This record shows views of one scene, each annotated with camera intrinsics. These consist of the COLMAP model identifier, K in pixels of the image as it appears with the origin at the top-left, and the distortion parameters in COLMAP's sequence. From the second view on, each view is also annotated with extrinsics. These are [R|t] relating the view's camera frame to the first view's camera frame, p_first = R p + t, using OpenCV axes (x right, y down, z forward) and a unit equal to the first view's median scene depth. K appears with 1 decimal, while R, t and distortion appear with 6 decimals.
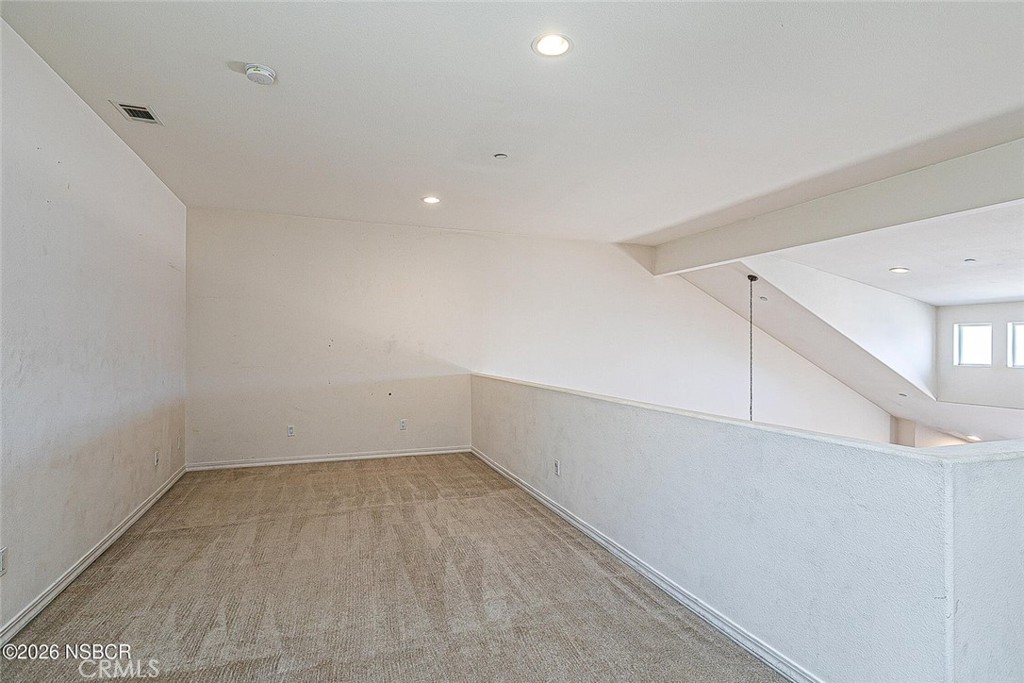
lens RADIAL K [[530.5, 0, 515.5], [0, 530.5, 345.0], [0, 0, 1]] dist [-0.004723, -0.001047]
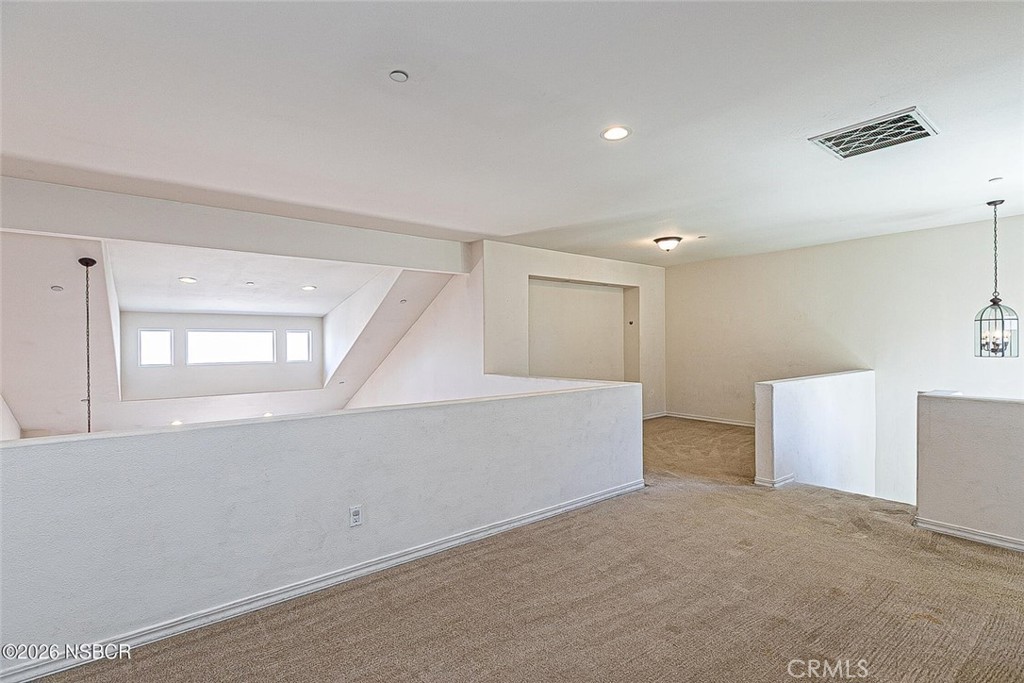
lens RADIAL K [[478.2, 0, 516.0], [0, 478.2, 341.6], [0, 0, 1]] dist [-0.010025, 0.000489]
pose [[-0.311592, 0.002723, 0.950212, -0.420745], [0.006887, 0.999976, -0.000607, -0.008714], [-0.950191, 0.006355, -0.311604, 0.659033]]
